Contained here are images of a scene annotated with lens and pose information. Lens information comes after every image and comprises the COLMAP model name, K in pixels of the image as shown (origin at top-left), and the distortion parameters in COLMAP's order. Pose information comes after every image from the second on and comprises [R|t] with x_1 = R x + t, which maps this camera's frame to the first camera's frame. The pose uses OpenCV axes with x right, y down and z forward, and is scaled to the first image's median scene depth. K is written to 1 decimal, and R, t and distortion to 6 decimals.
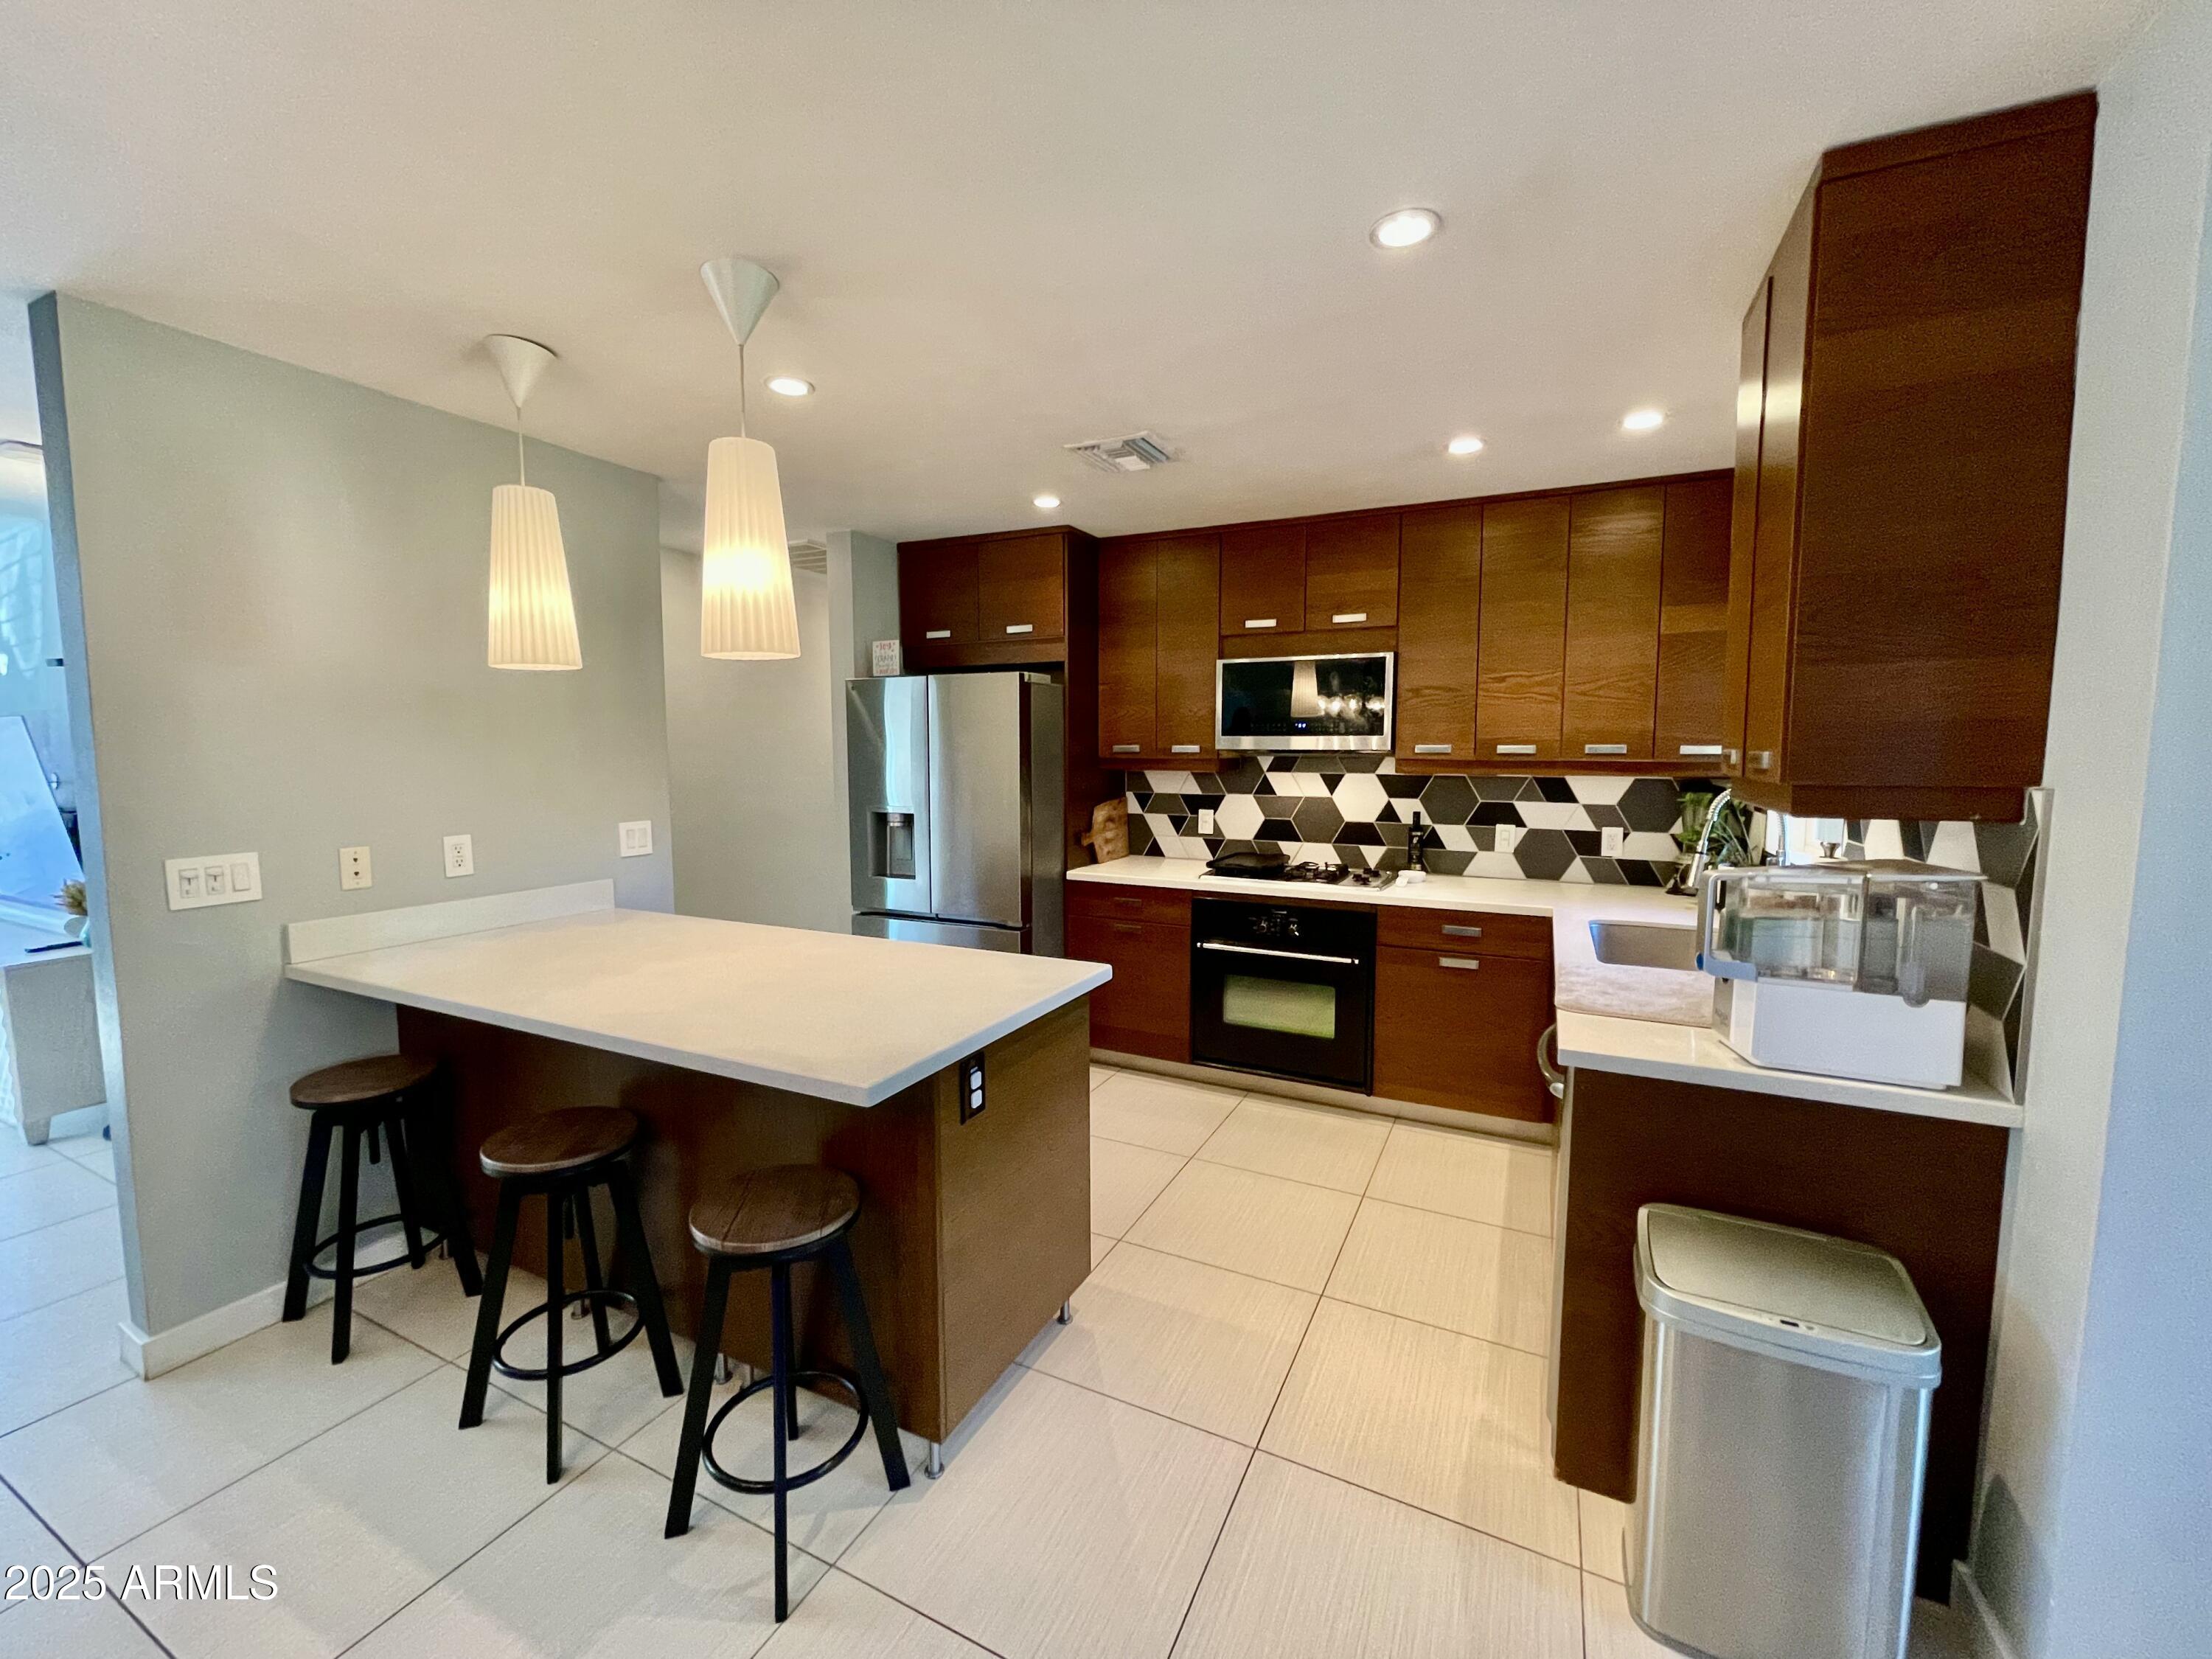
lens RADIAL K [[891.7, 0, 1138.8], [0, 891.7, 824.4], [0, 0, 1]] dist [-0.002968, 0.000963]
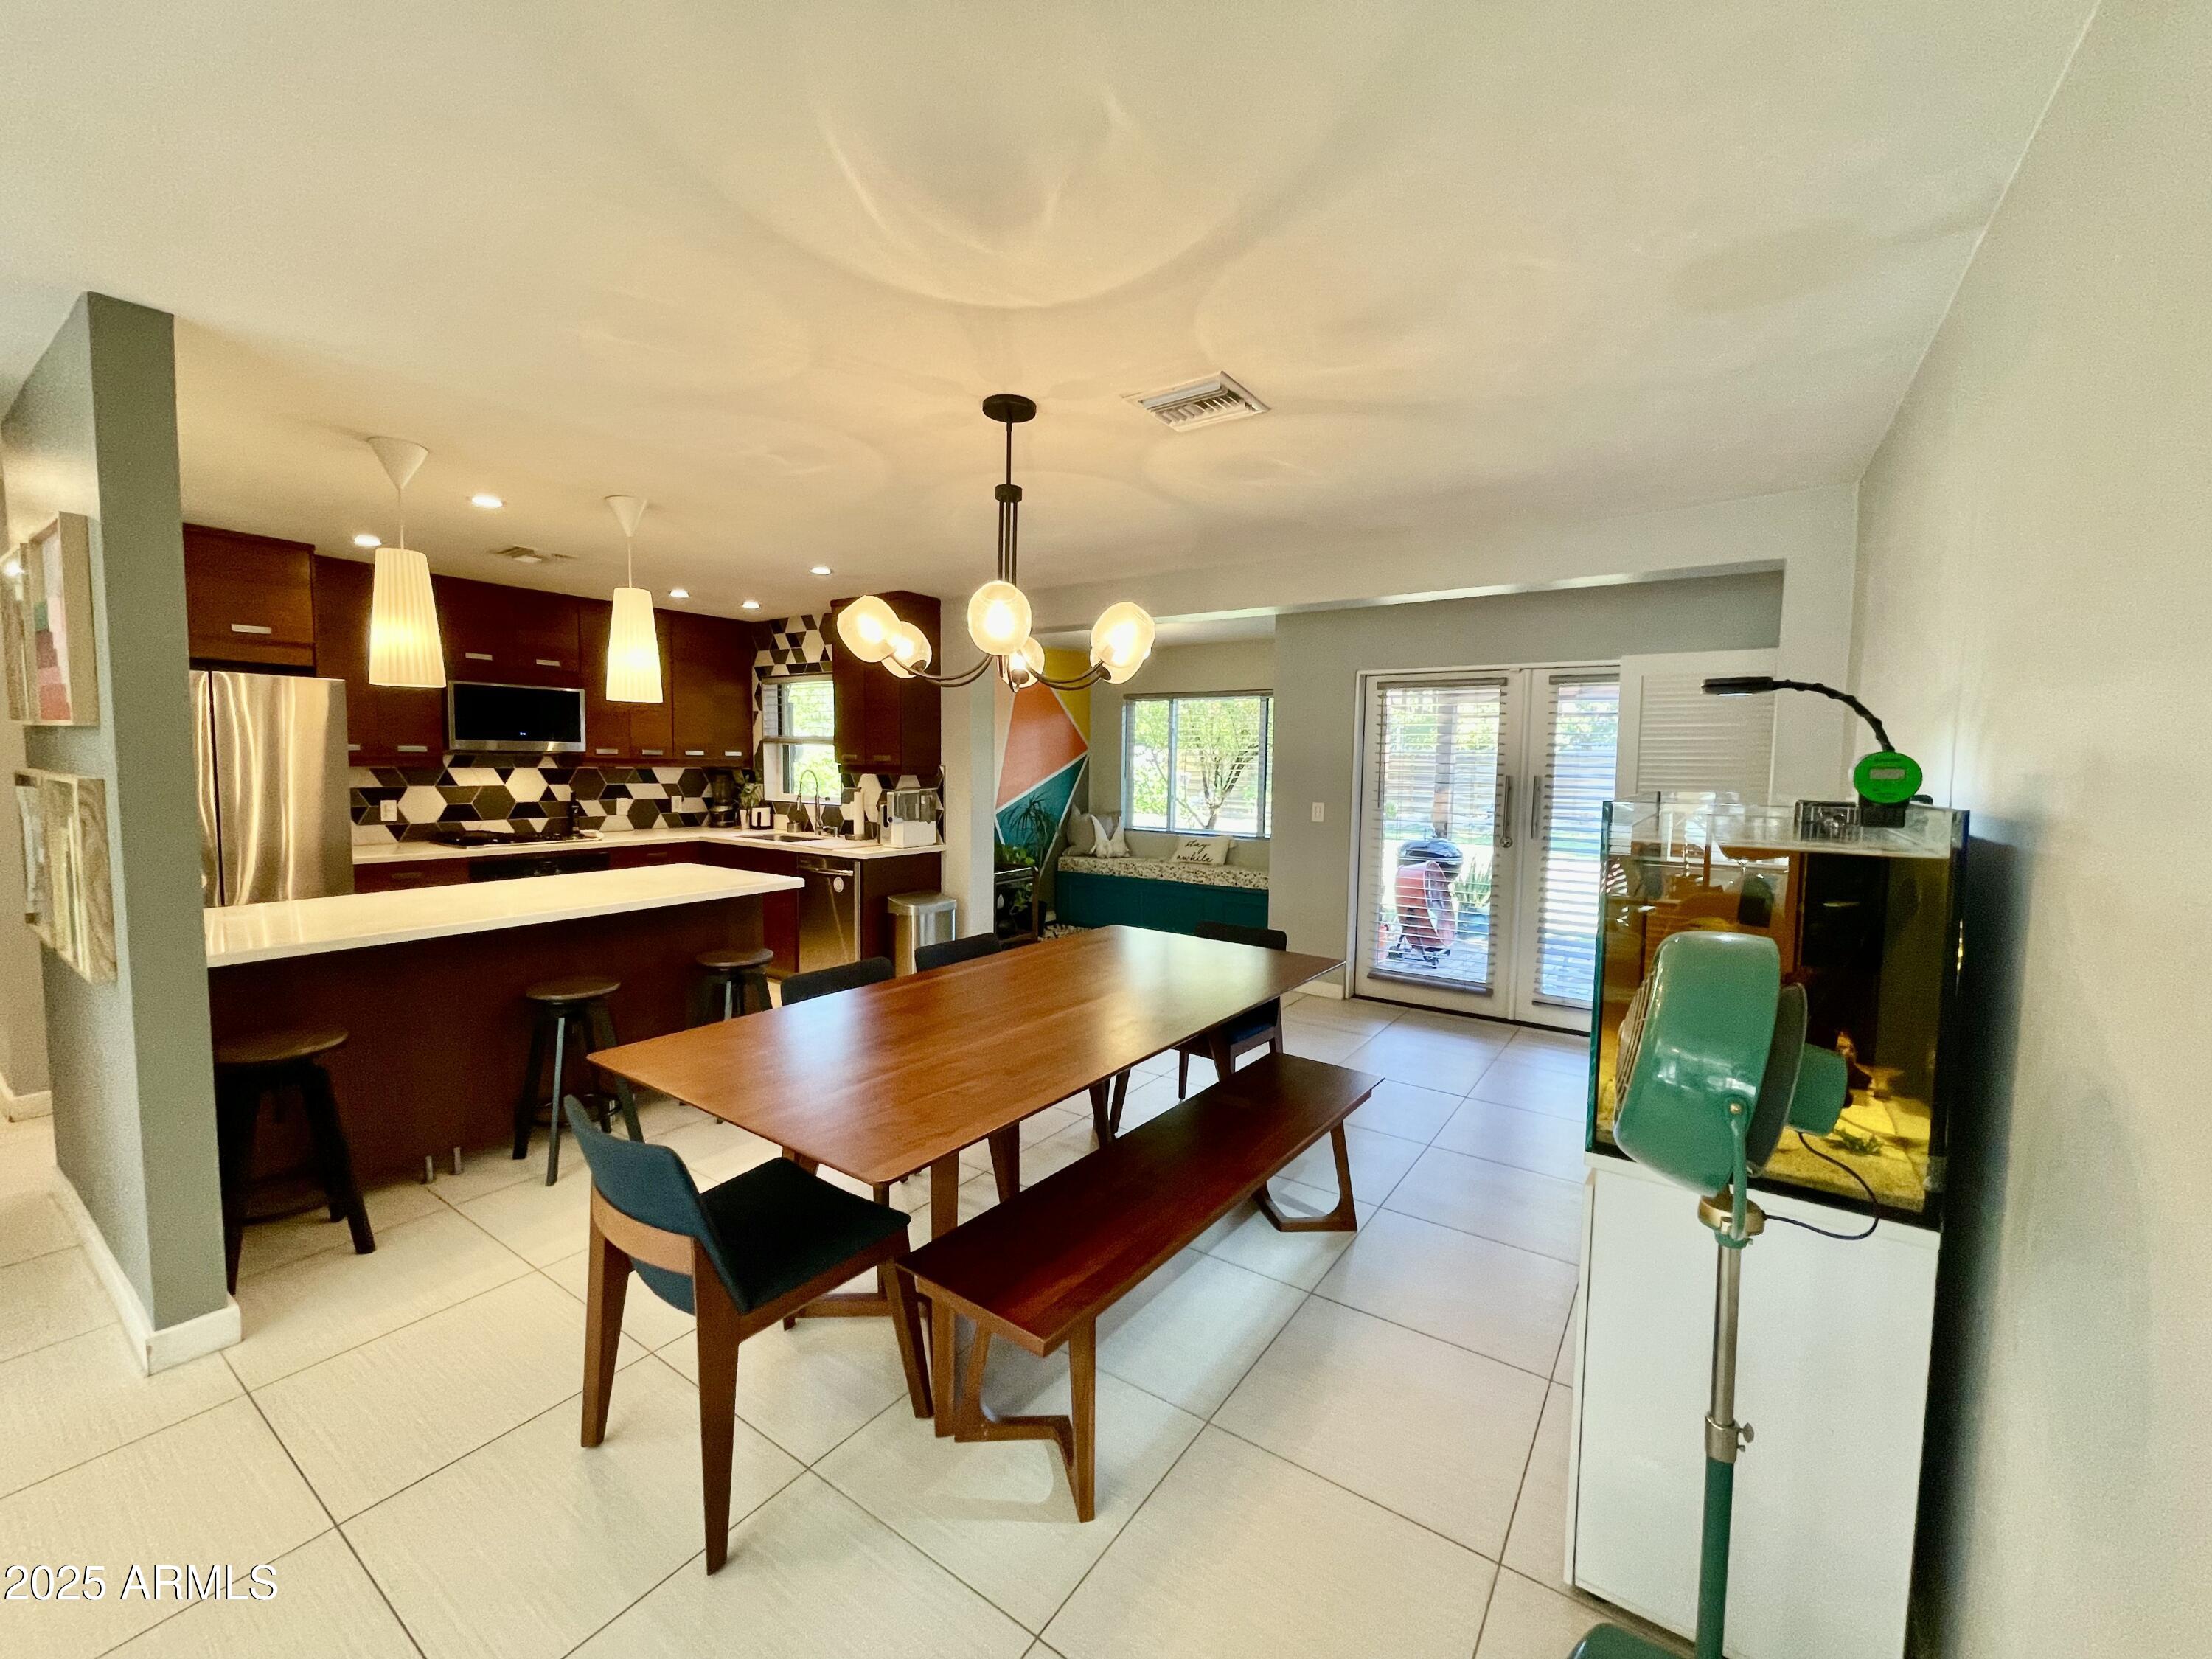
lens RADIAL K [[891.7, 0, 1100.4], [0, 891.7, 829.5], [0, 0, 1]] dist [-0.002968, 0.000963]
pose [[0.170214, -0.079142, 0.982224, -1.037533], [0.067419, 0.995369, 0.068518, 0.005262], [-0.983098, 0.054557, 0.174762, -0.147815]]
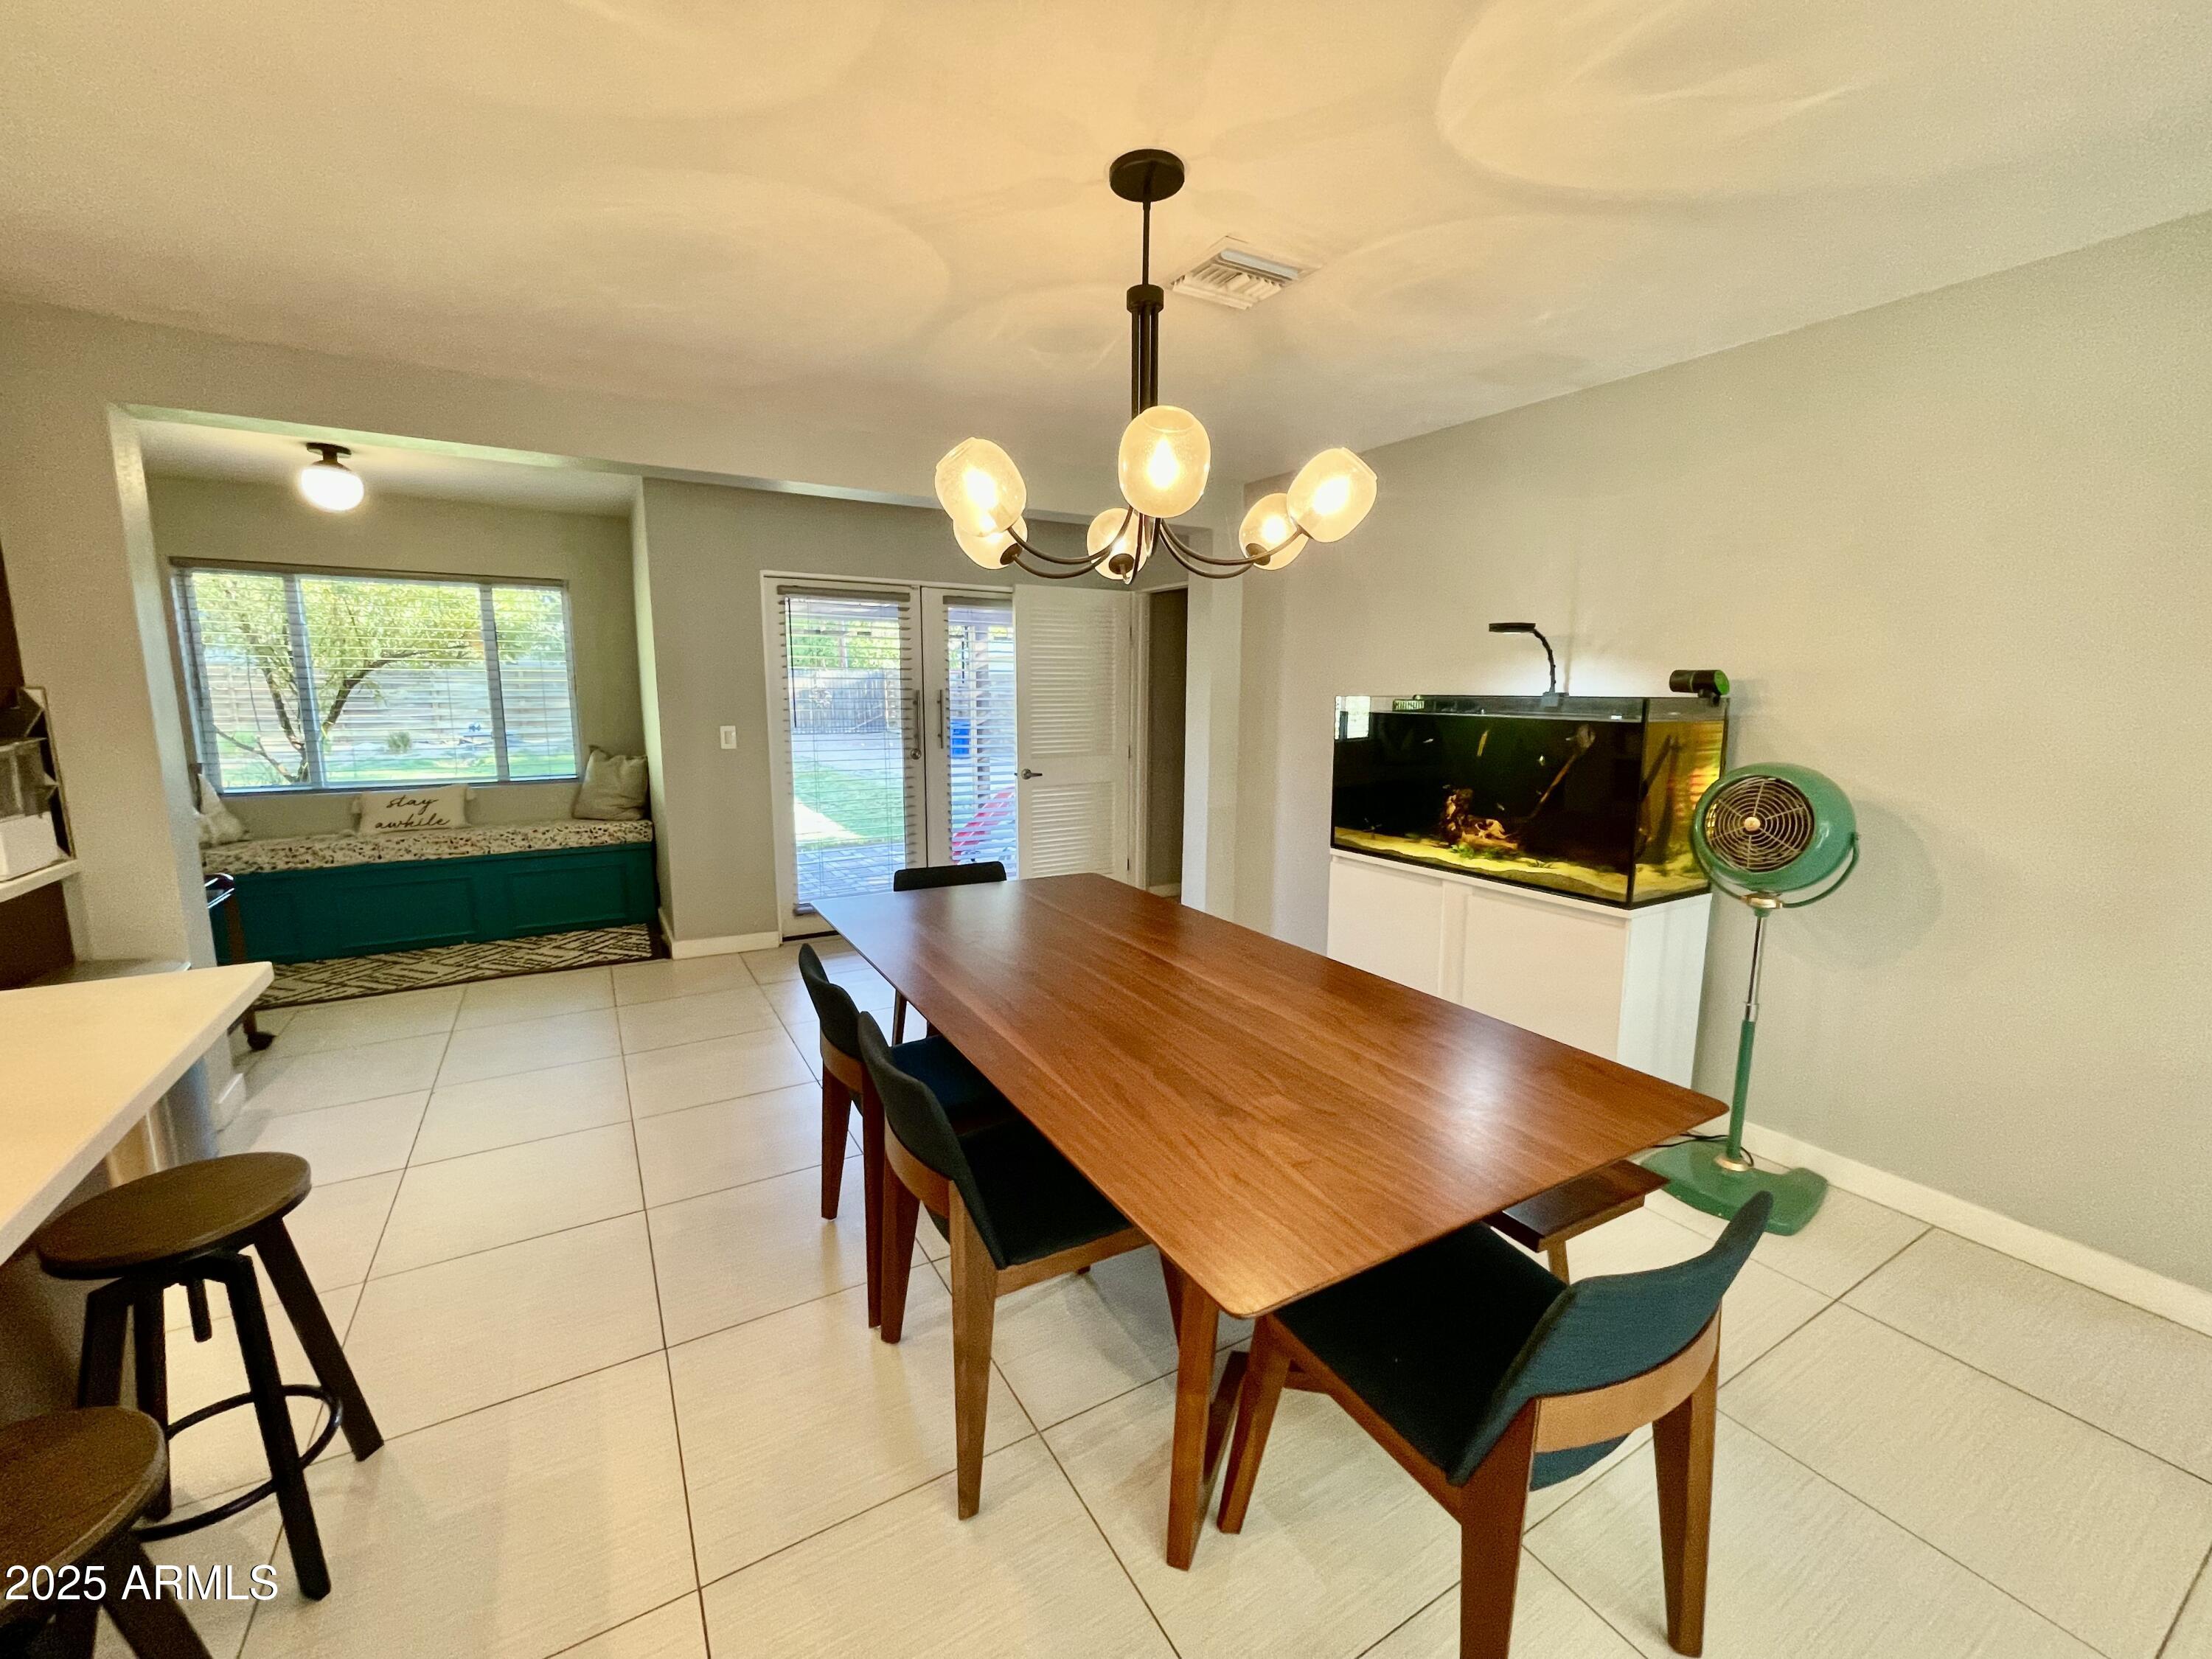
lens RADIAL K [[891.7, 0, 1100.4], [0, 891.7, 820.8], [0, 0, 1]] dist [-0.002968, 0.000963]
pose [[-0.821358, -0.094033, 0.562609, -0.665156], [0.038071, 0.975082, 0.218552, -0.034503], [-0.569141, 0.200929, -0.797312, 0.453329]]
